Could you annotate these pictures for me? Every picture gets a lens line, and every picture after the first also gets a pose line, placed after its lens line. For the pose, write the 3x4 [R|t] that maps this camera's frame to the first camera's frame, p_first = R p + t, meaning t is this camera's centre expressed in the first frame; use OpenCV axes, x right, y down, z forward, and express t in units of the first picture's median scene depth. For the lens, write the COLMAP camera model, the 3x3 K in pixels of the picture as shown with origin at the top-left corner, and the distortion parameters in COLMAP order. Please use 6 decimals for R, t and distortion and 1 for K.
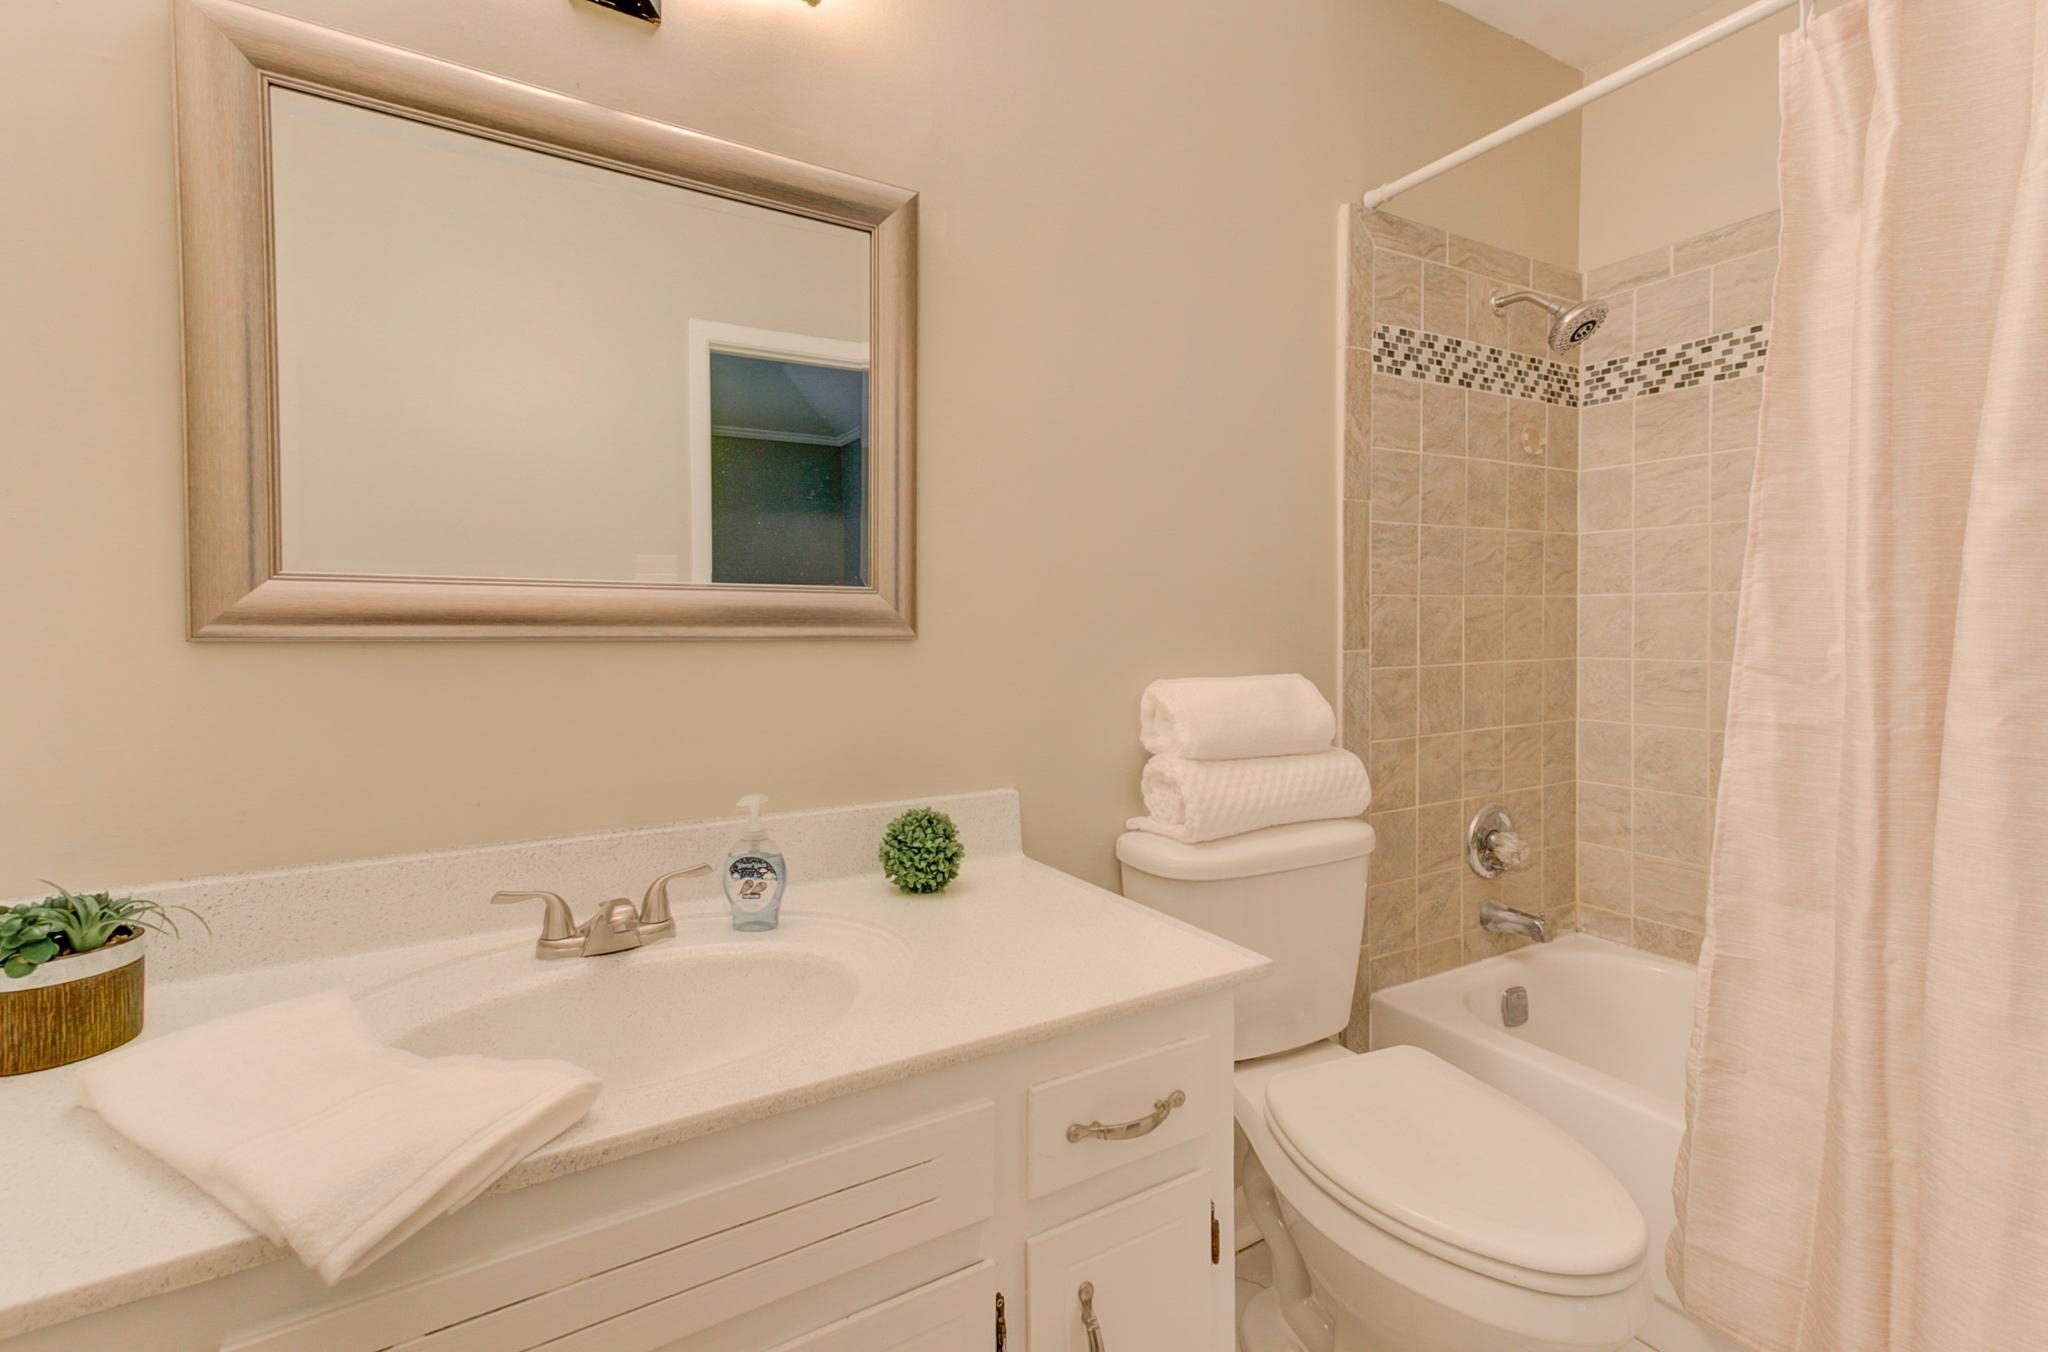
lens RADIAL K [[938.1, 0, 1027.9], [0, 938.1, 635.1], [0, 0, 1]] dist [-0.000936, -0.000131]
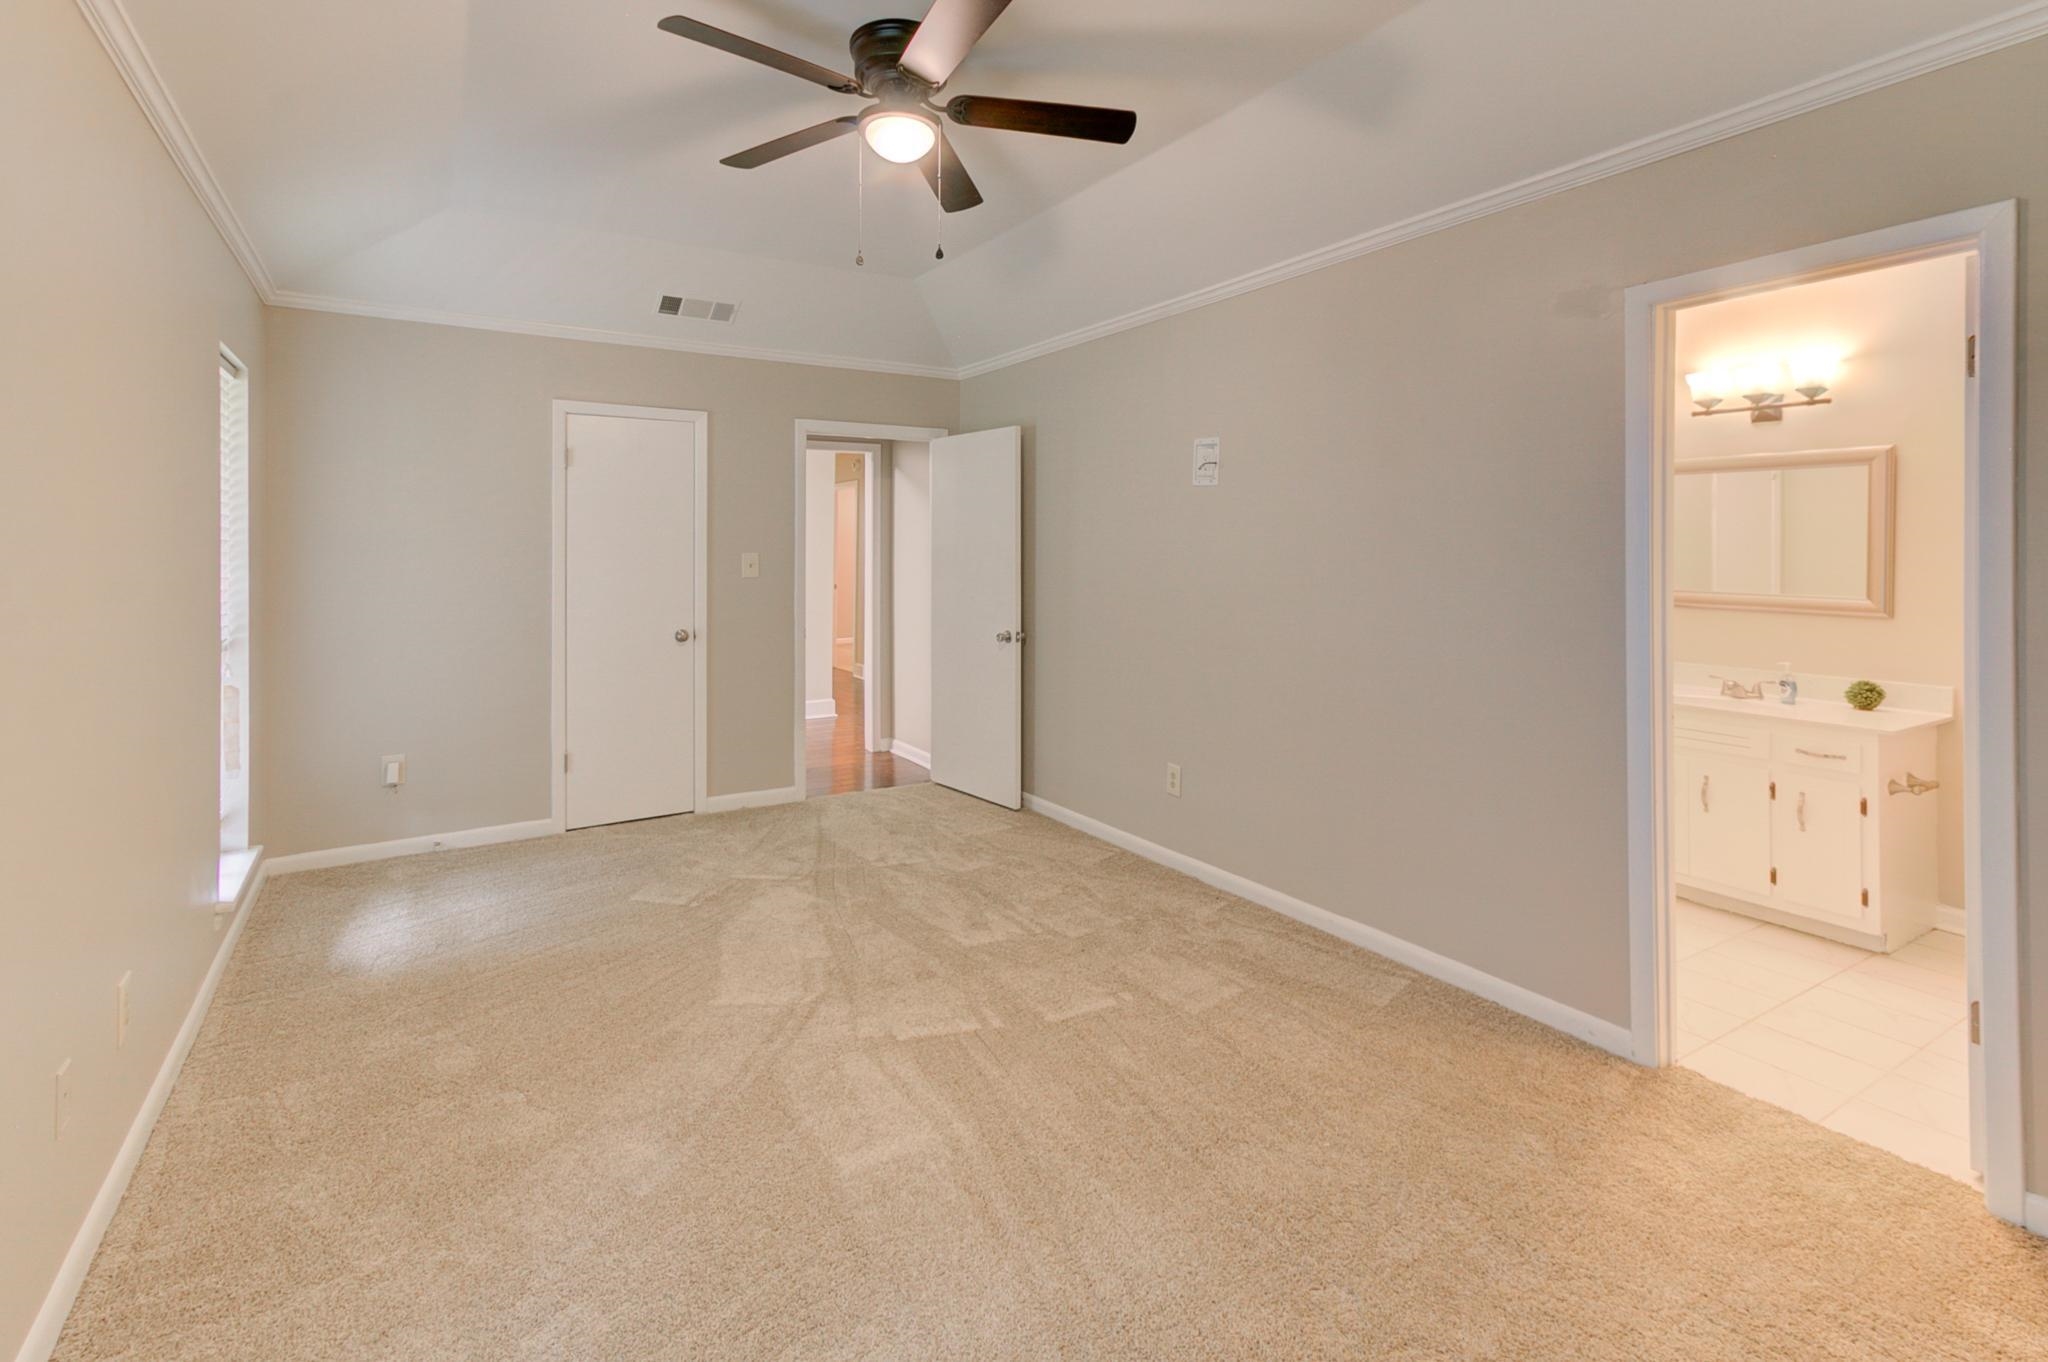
lens RADIAL K [[954.3, 0, 1025.0], [0, 954.3, 562.8], [0, 0, 1]] dist [0.019548, -0.000420]
pose [[-0.000075, 0.010049, -0.999950, 1.858399], [-0.015217, 0.999834, 0.010049, -0.101765], [0.999884, 0.015217, 0.000077, -1.003479]]
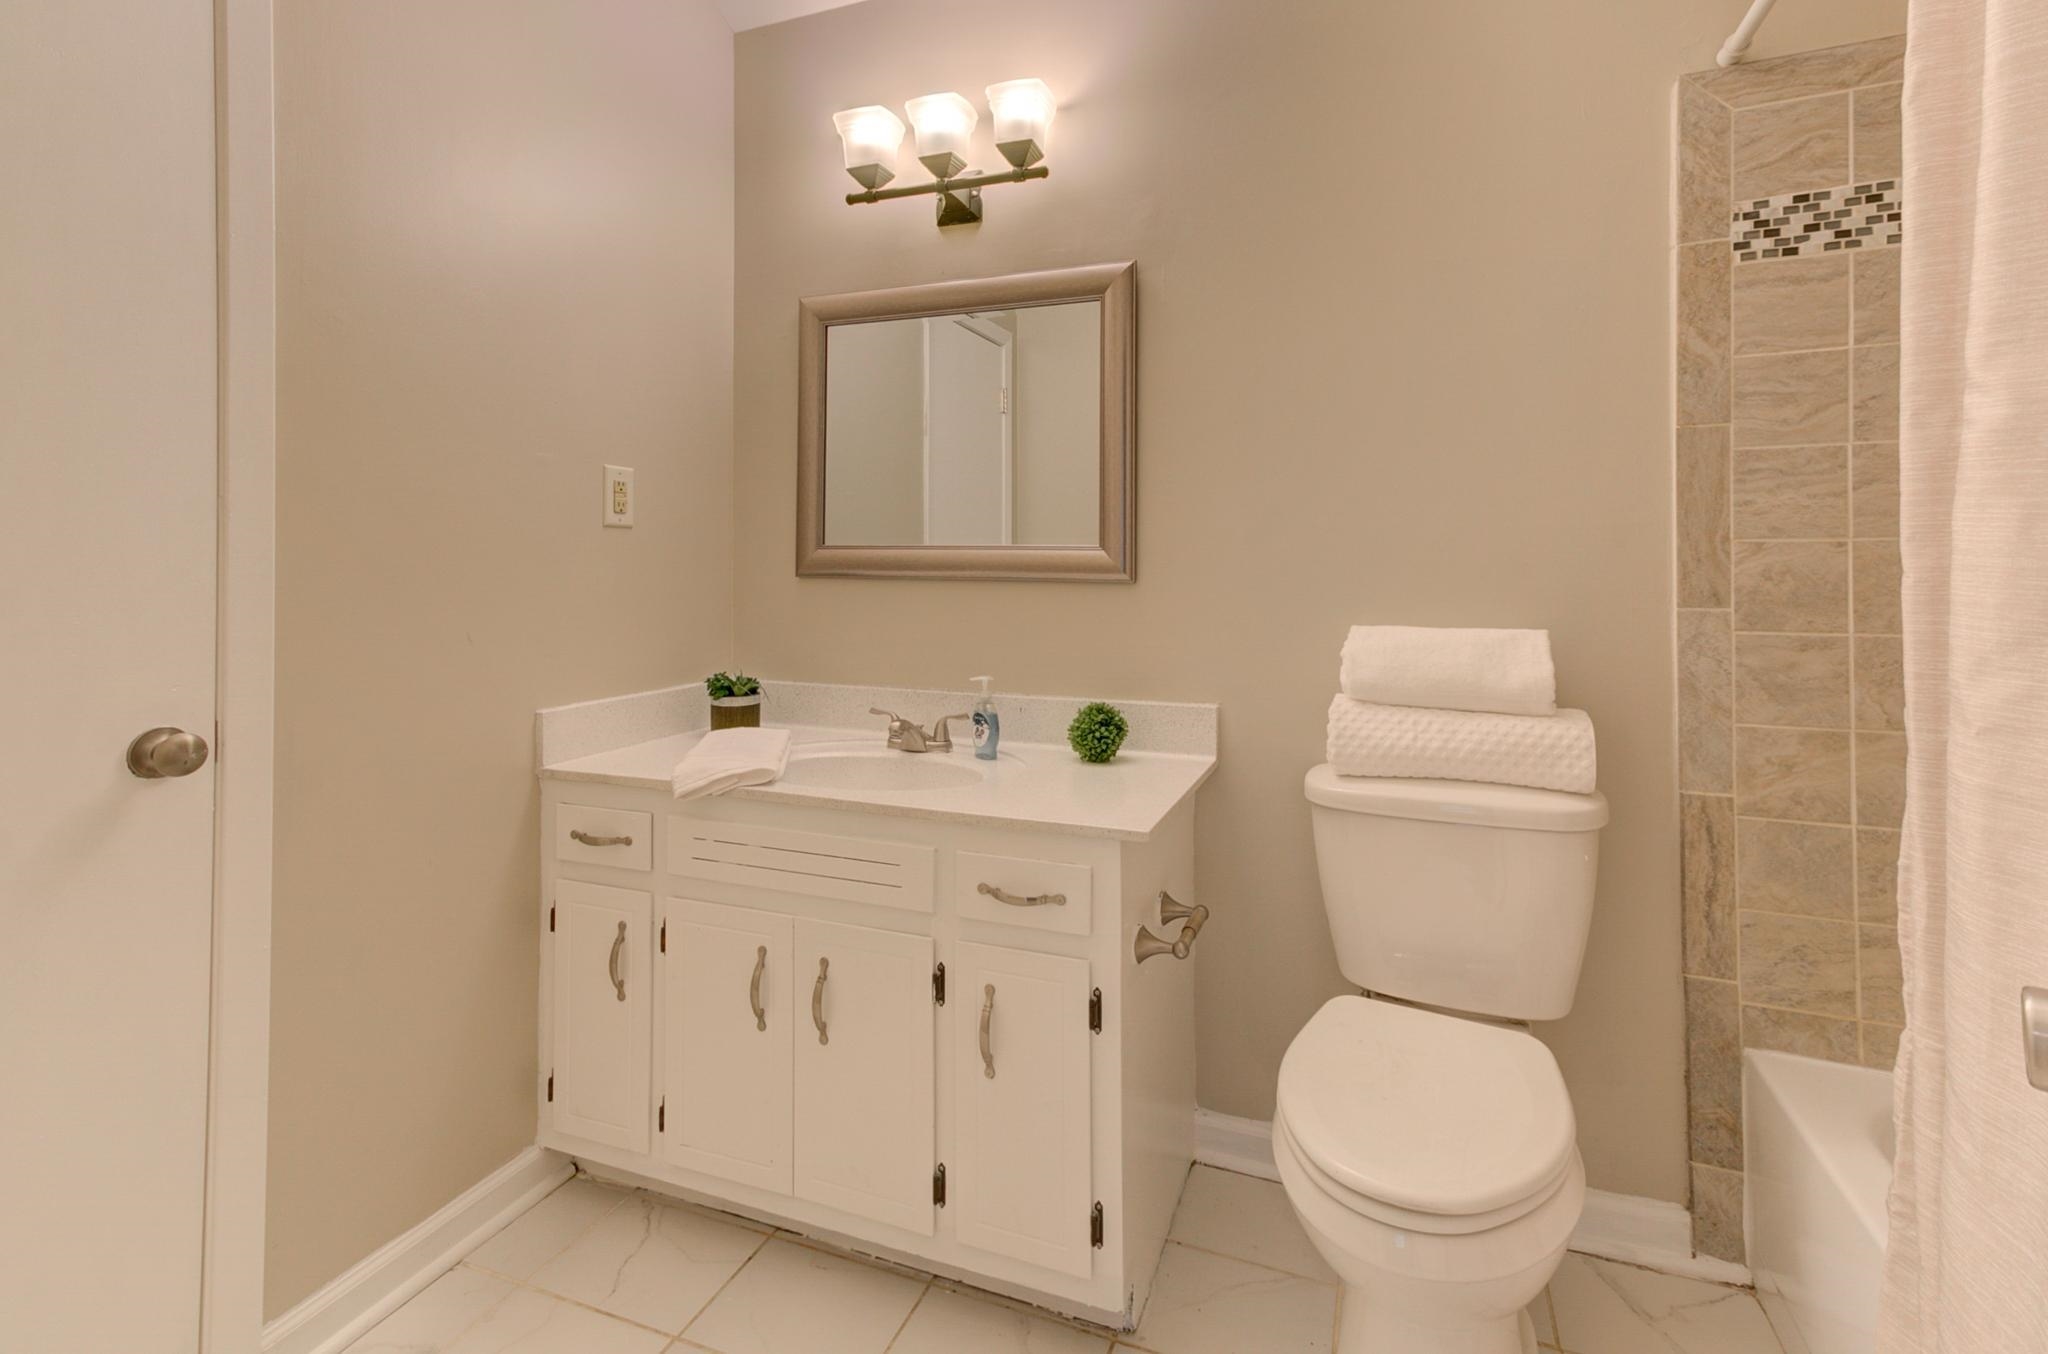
lens RADIAL K [[963.0, 0, 1029.8], [0, 963.0, 550.4], [0, 0, 1]] dist [-0.000131, 0.000201]
pose [[0.598729, -0.011295, -0.800872, 0.676650], [-0.014799, 0.999574, -0.025161, -0.004731], [0.800815, 0.026917, 0.598307, 0.027386]]
